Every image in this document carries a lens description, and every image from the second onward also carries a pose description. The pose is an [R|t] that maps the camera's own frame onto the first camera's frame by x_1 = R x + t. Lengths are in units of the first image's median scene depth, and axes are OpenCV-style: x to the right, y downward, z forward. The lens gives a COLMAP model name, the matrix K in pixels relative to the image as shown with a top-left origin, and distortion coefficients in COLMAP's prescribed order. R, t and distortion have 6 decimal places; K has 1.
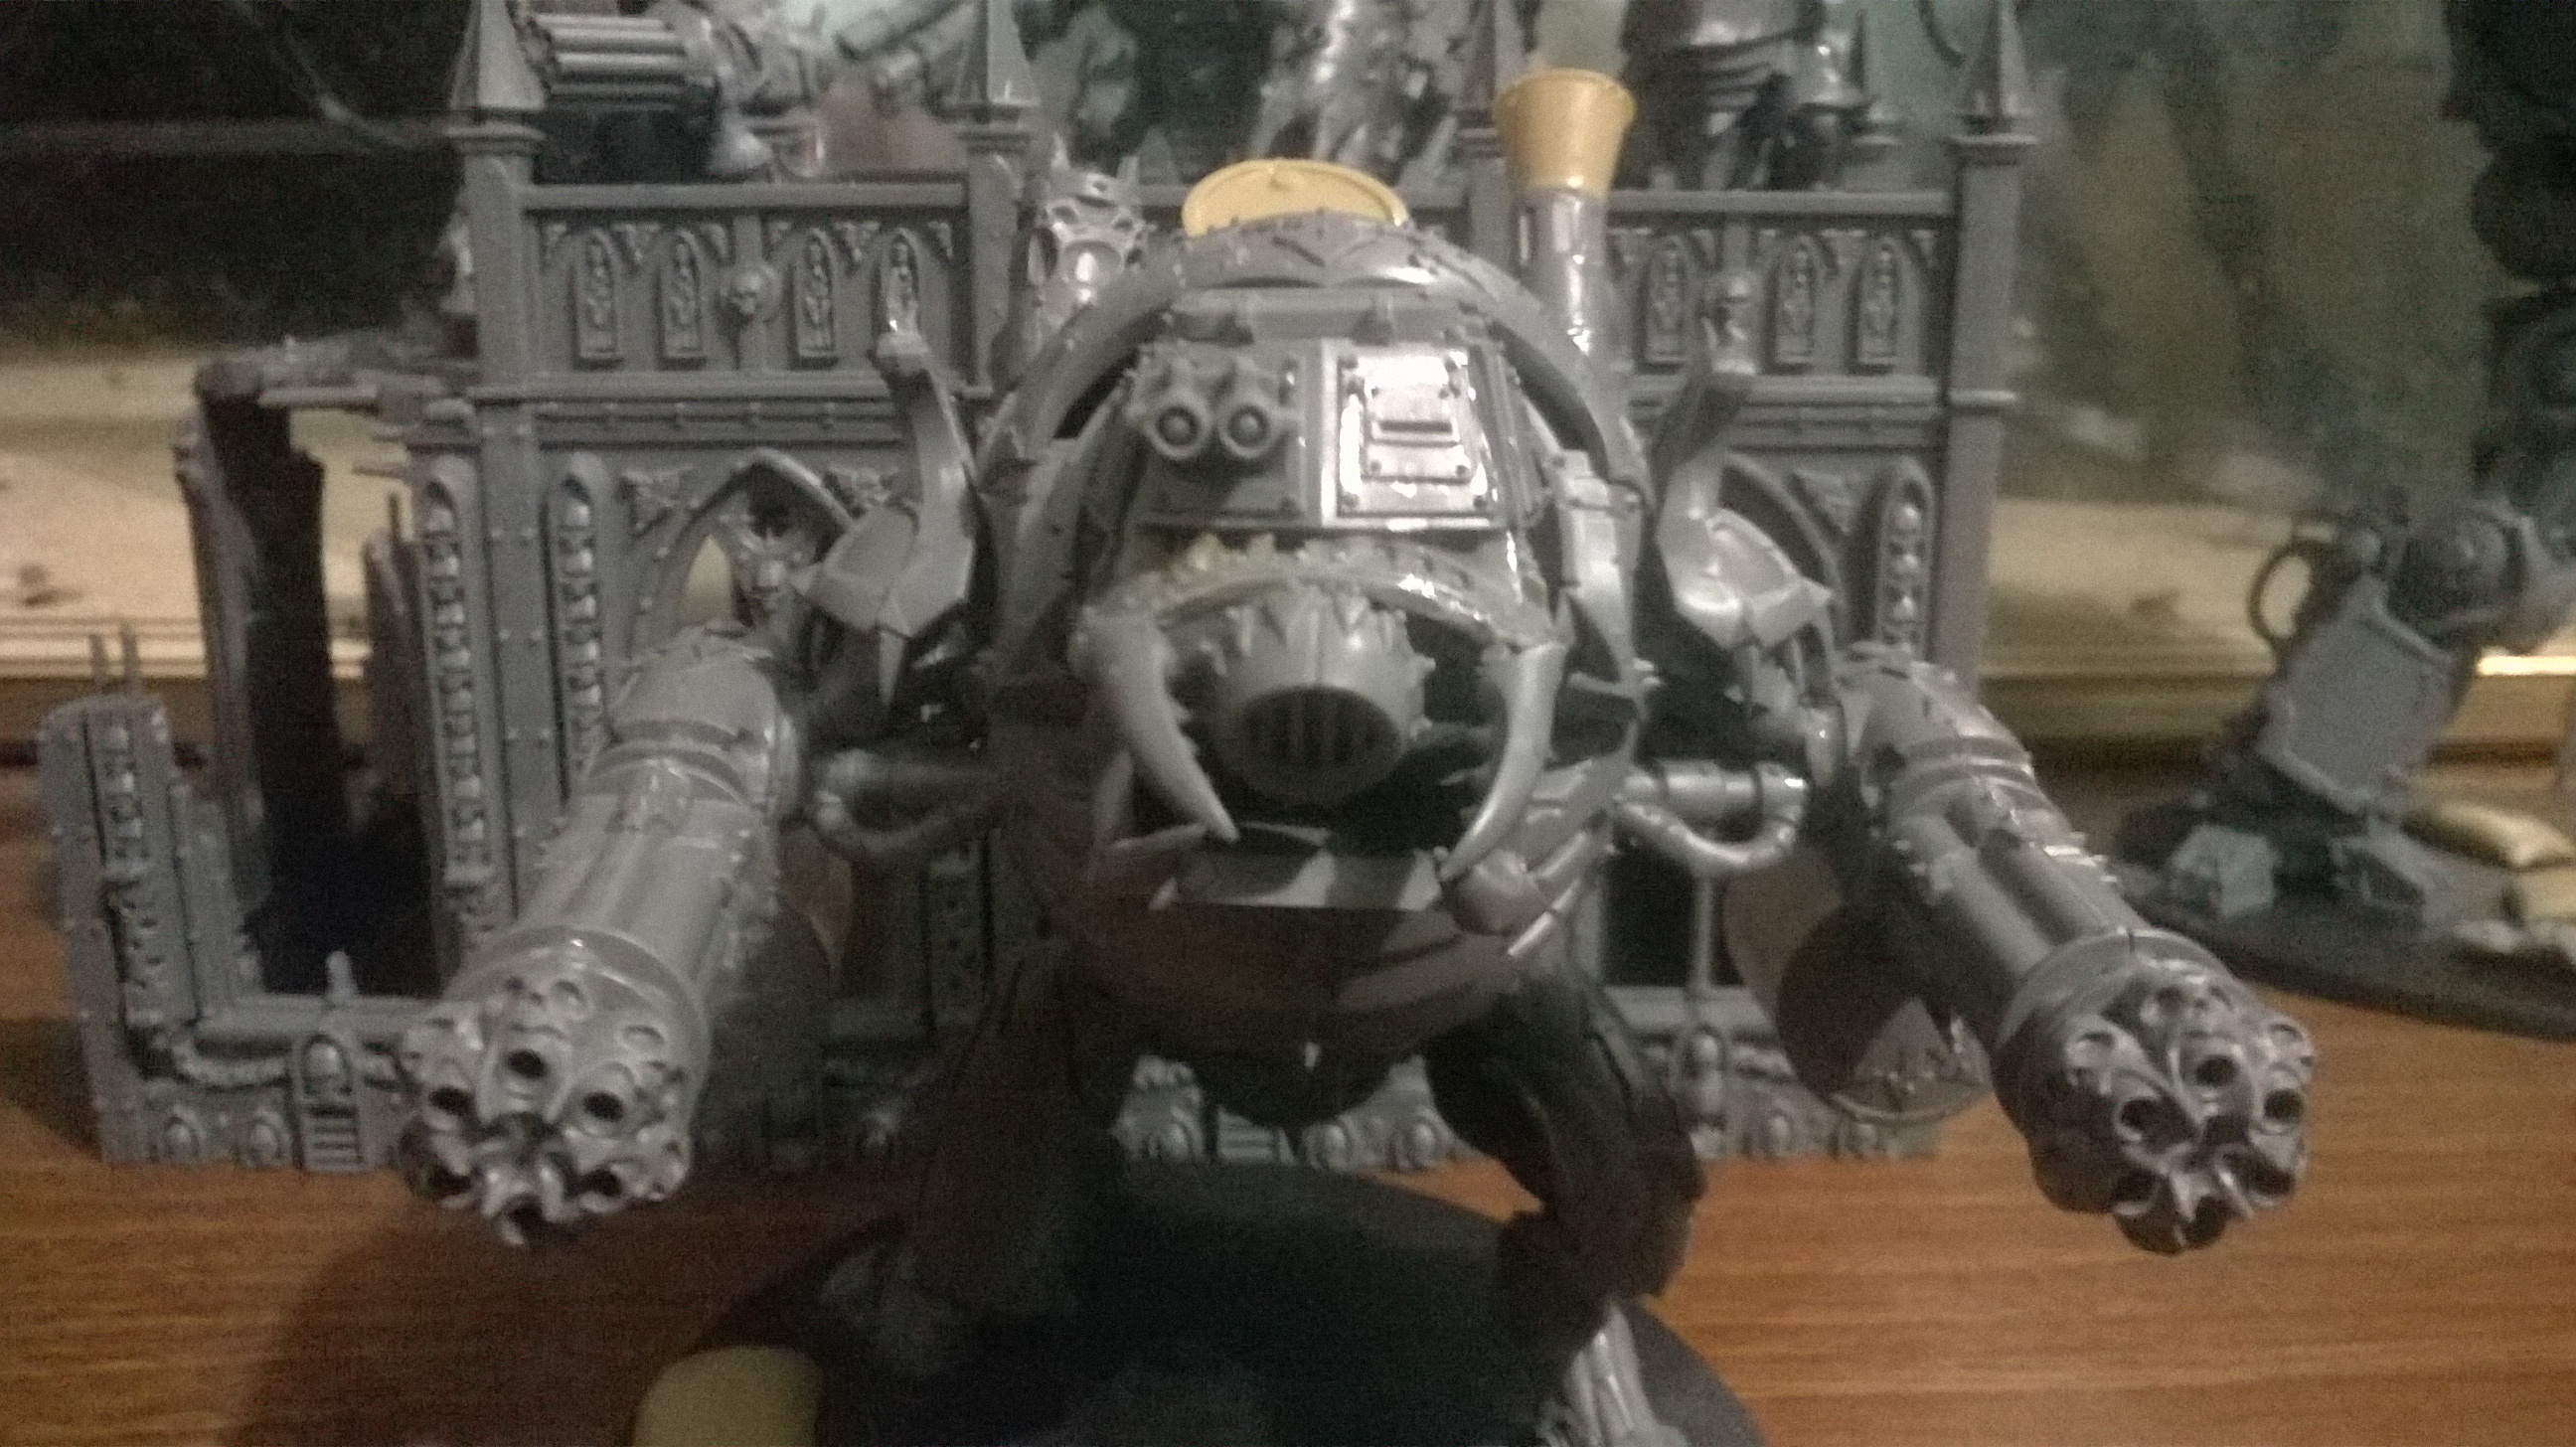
lens RADIAL K [[2231.0, 0, 1345.5], [0, 2231.0, 735.2], [0, 0, 1]] dist [-0.003490, -0.106099]
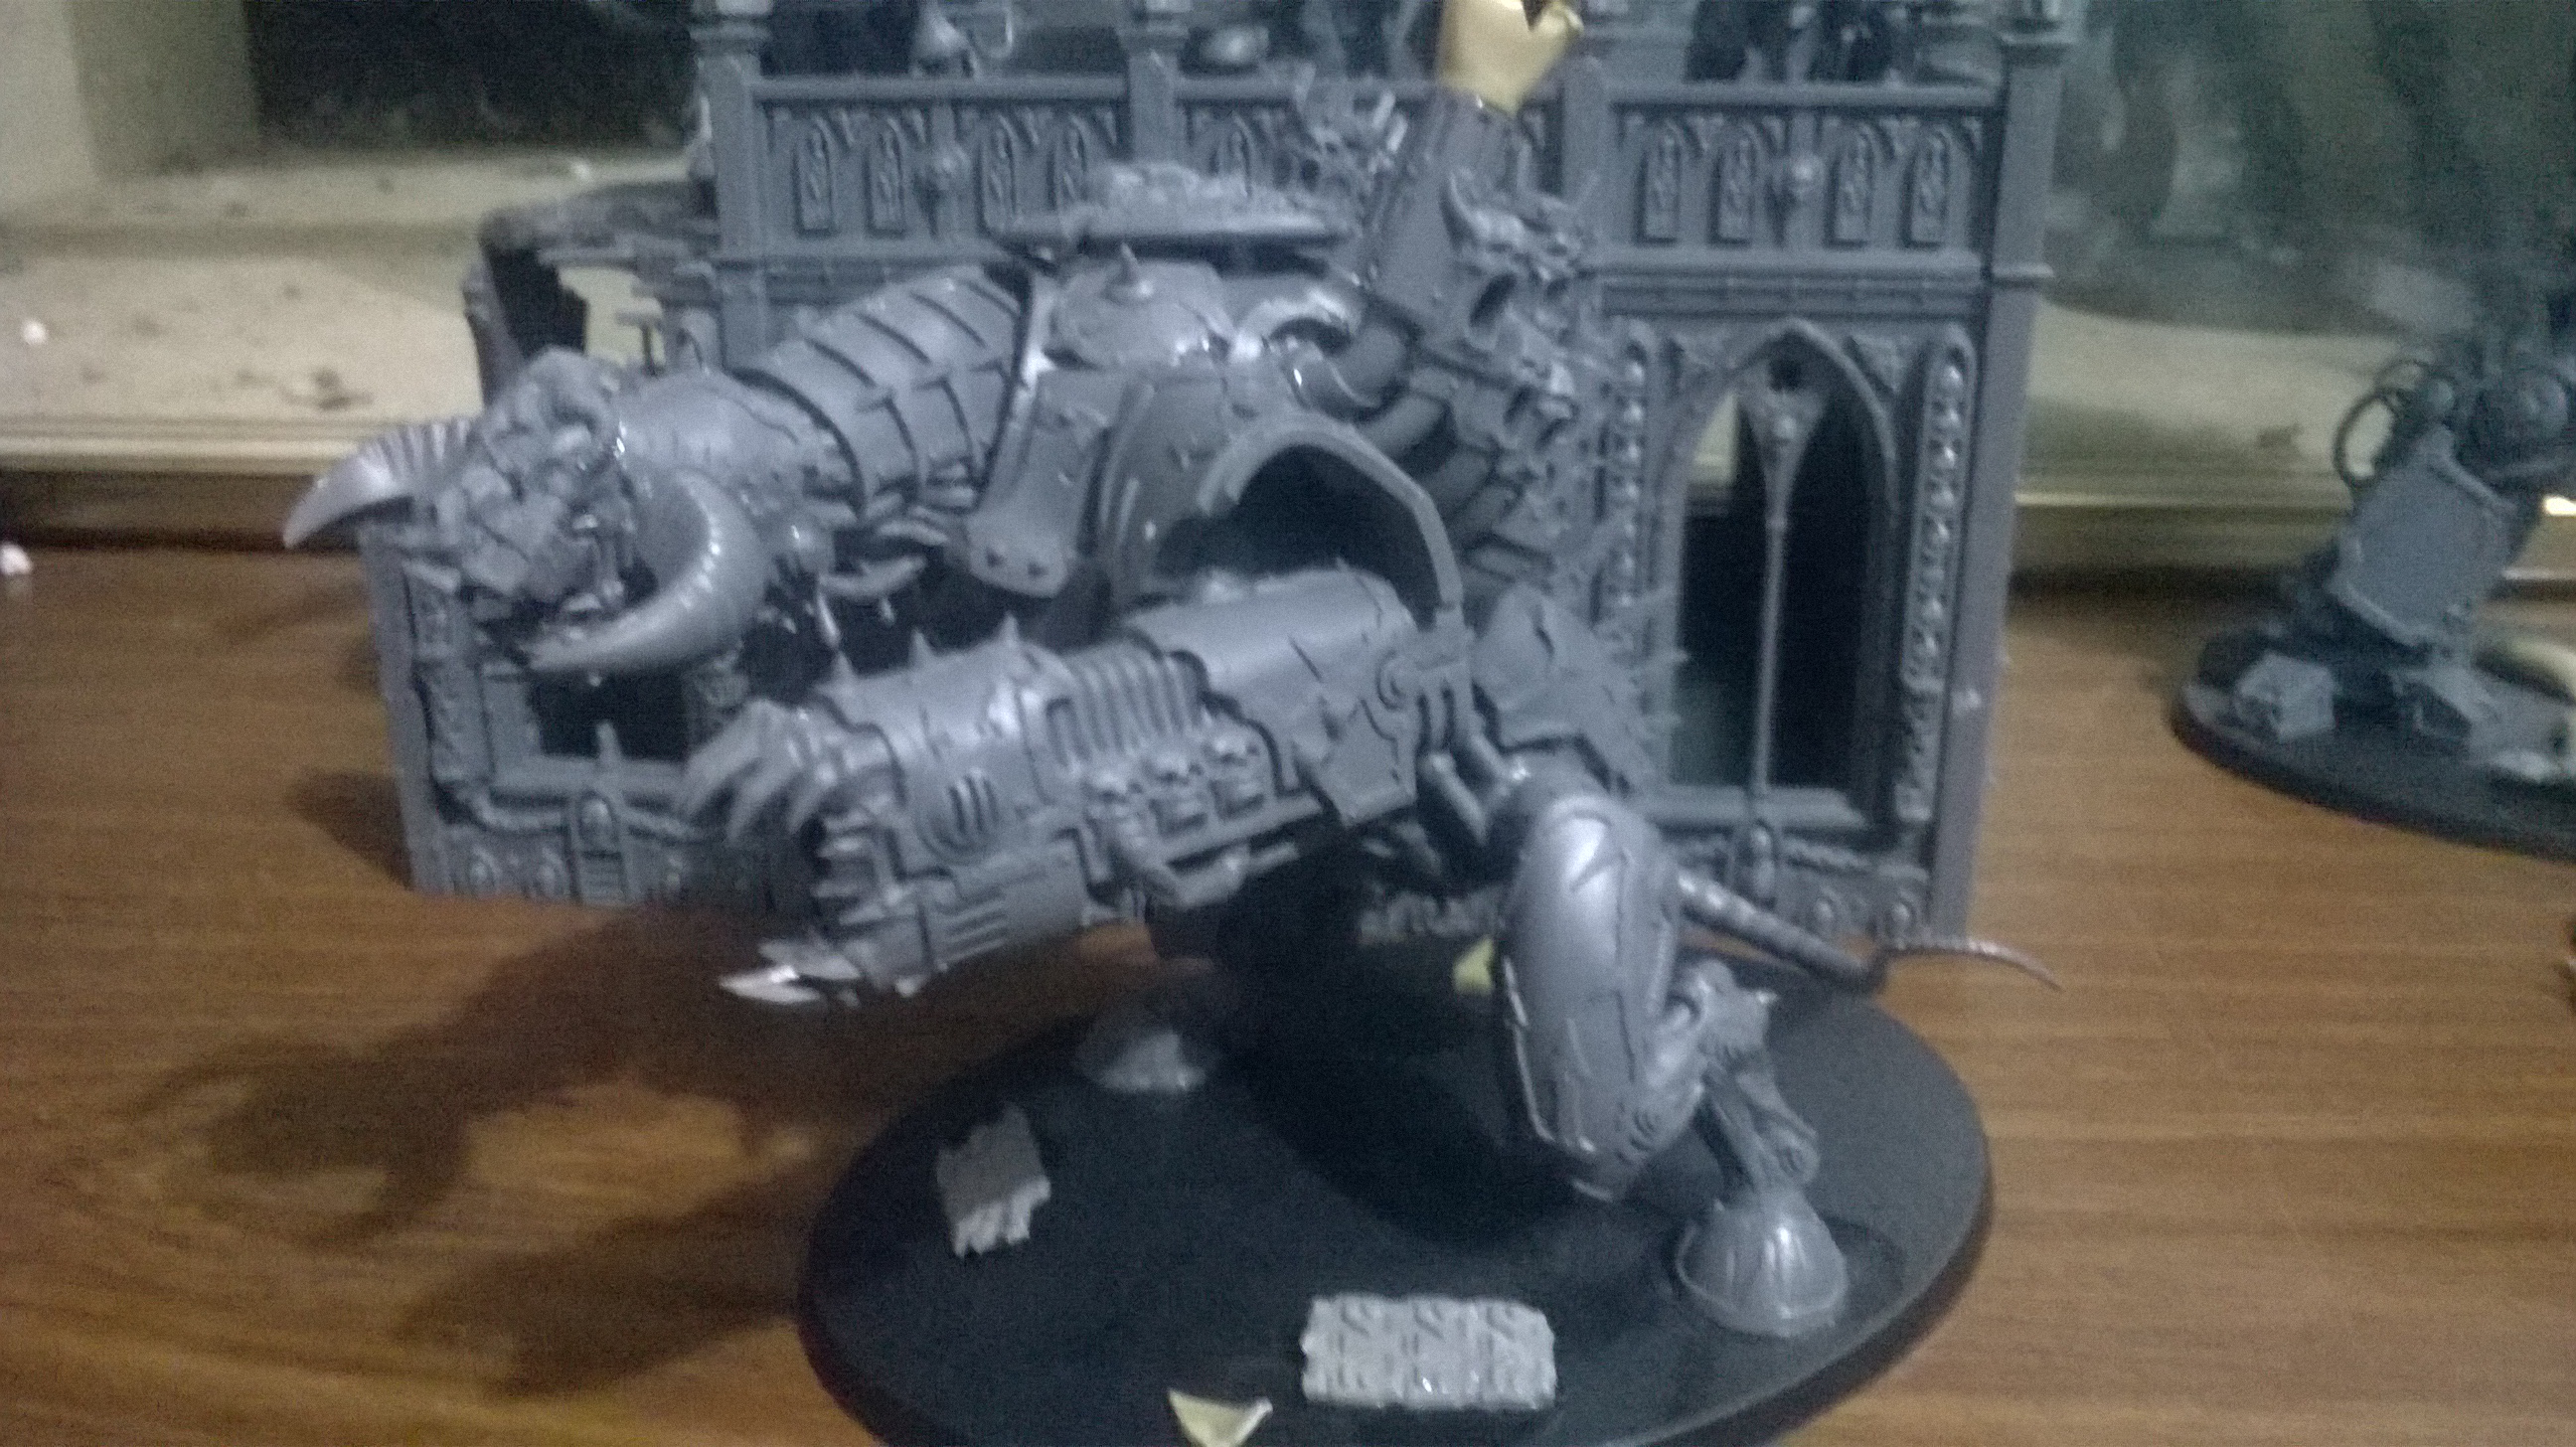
lens RADIAL K [[2231.0, 0, 1345.5], [0, 2231.0, 735.2], [0, 0, 1]] dist [-0.003490, -0.106099]
pose [[0.995026, 0.029294, -0.095207, 0.060008], [-0.020344, 0.995396, 0.093661, -0.017287], [0.097512, -0.091258, 0.991042, -0.159426]]
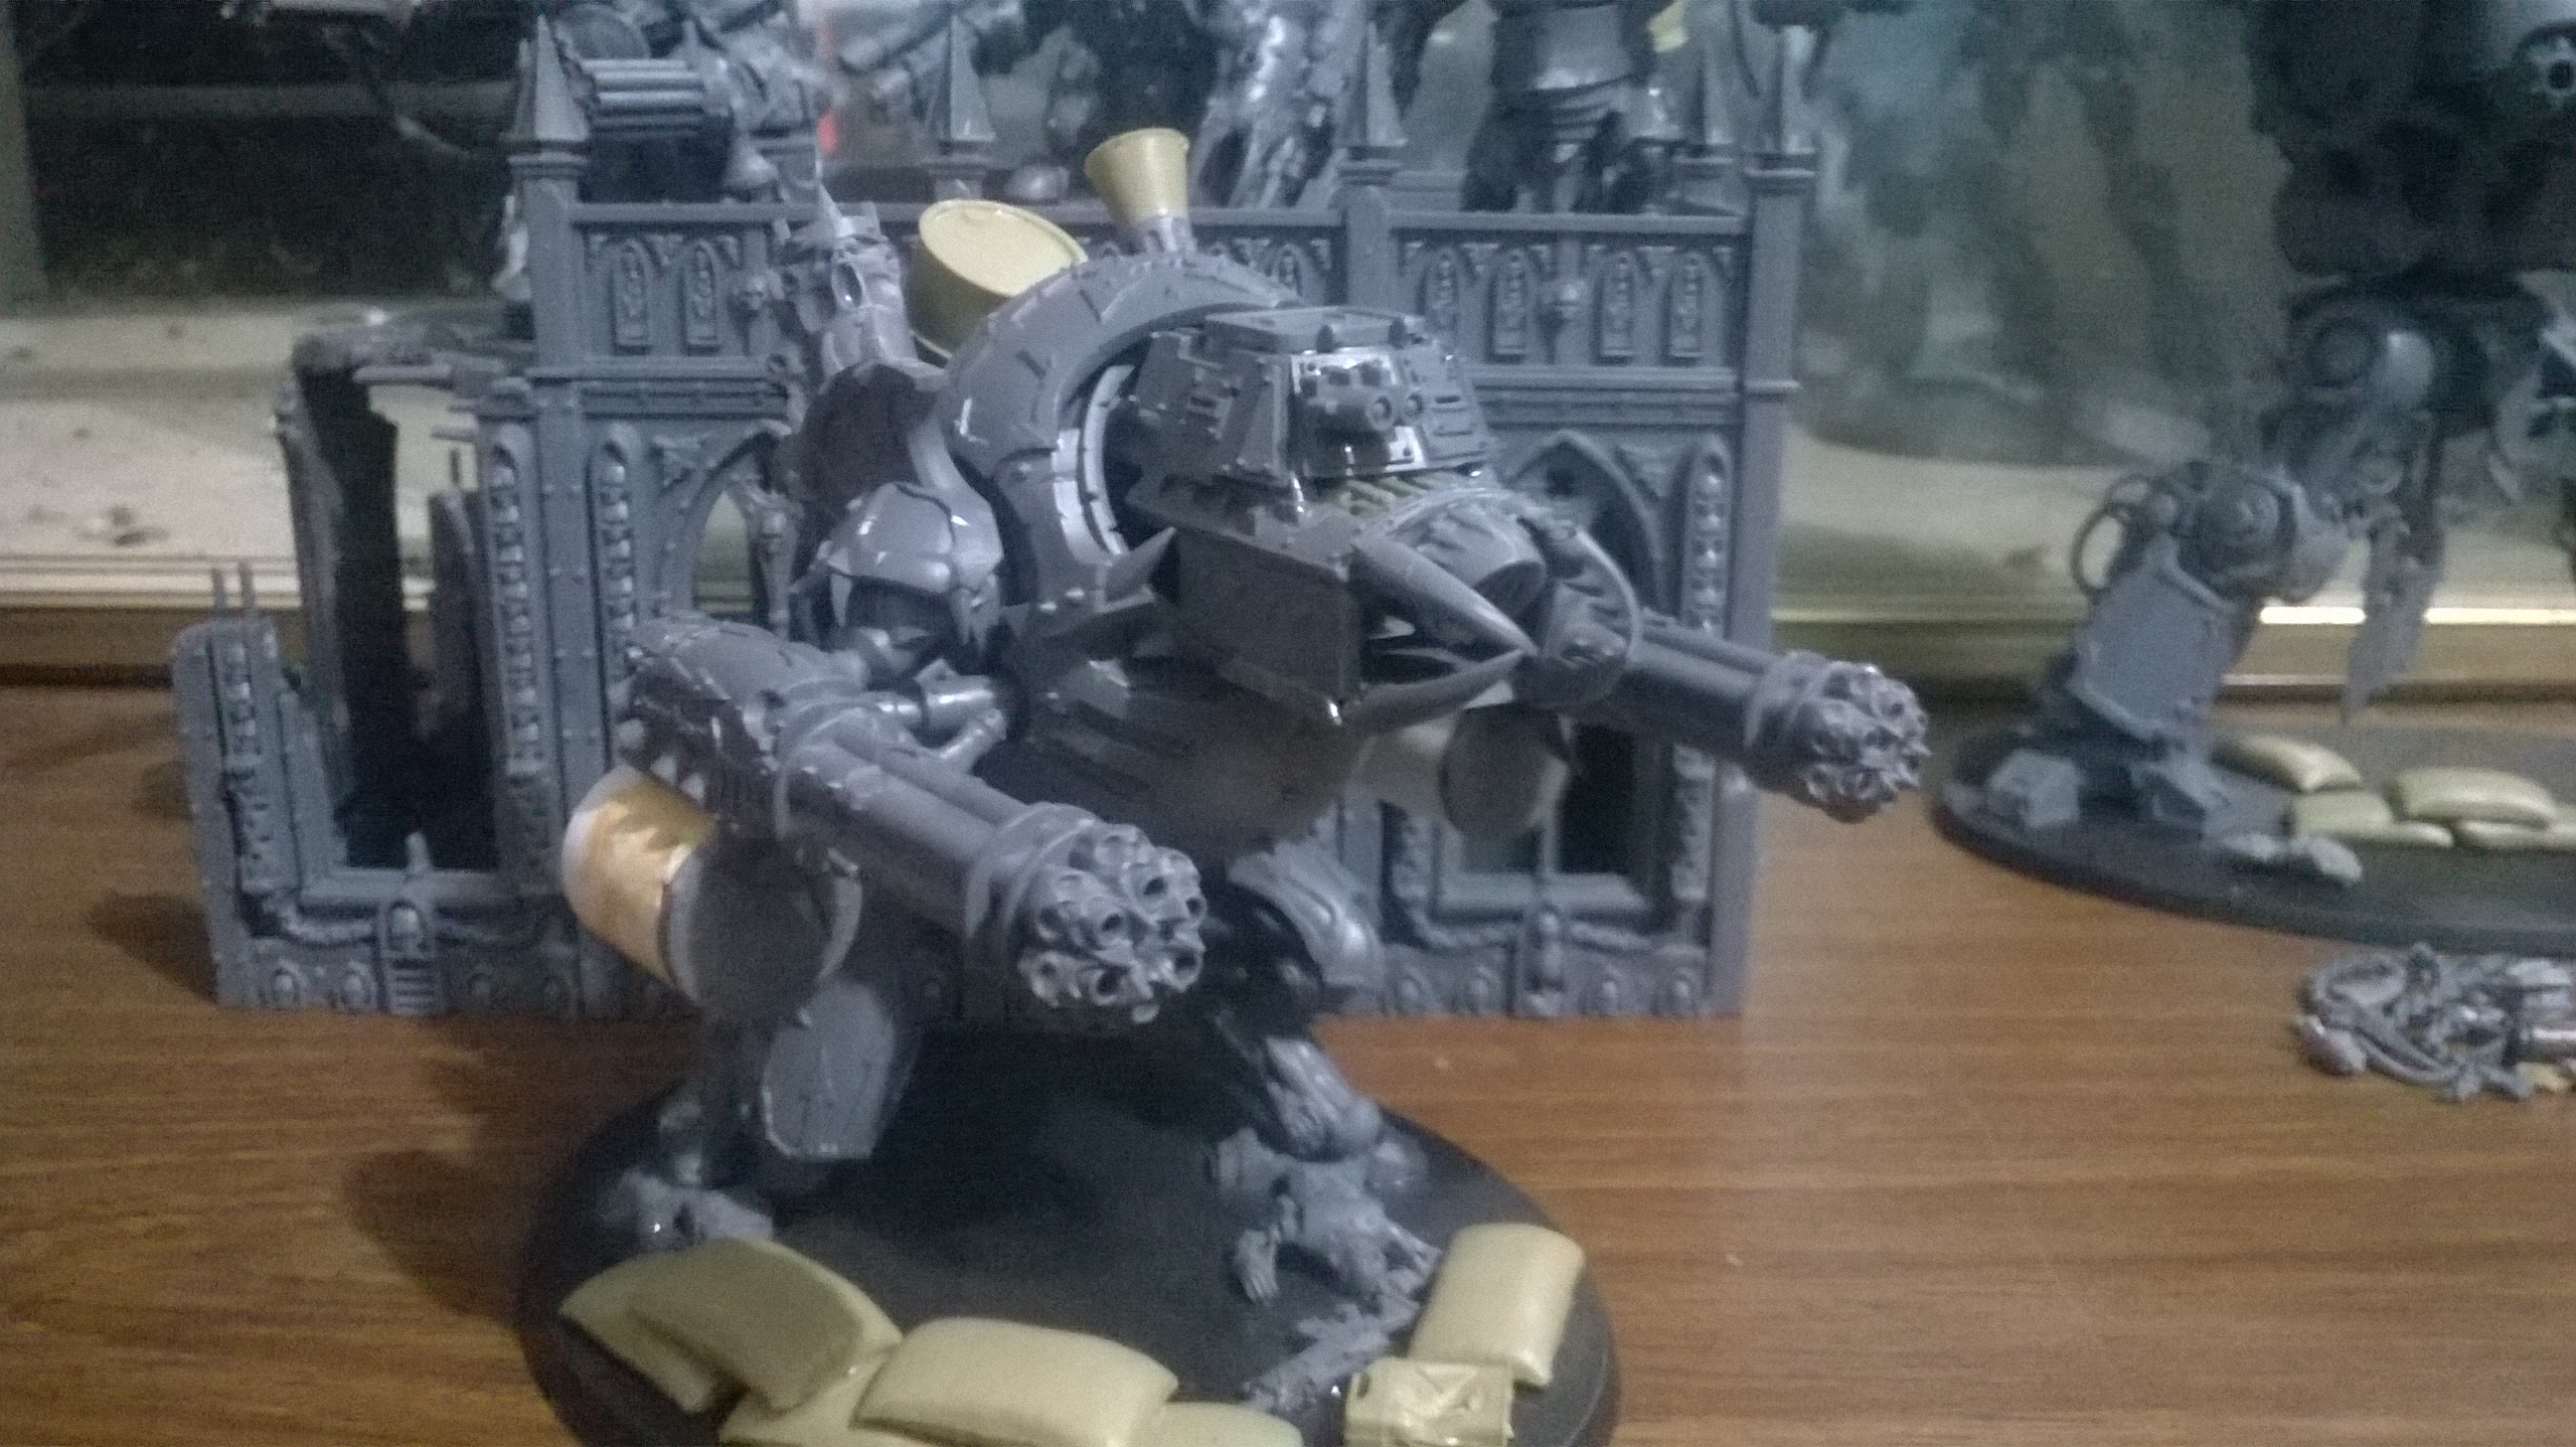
lens RADIAL K [[2218.9, 0, 1349.3], [0, 2218.9, 736.2], [0, 0, 1]] dist [-0.009033, -0.088577]
pose [[0.999927, 0.009127, -0.007918, 0.066049], [-0.008936, 0.999676, 0.023823, 0.012134], [0.008133, -0.023751, 0.999685, -0.206419]]
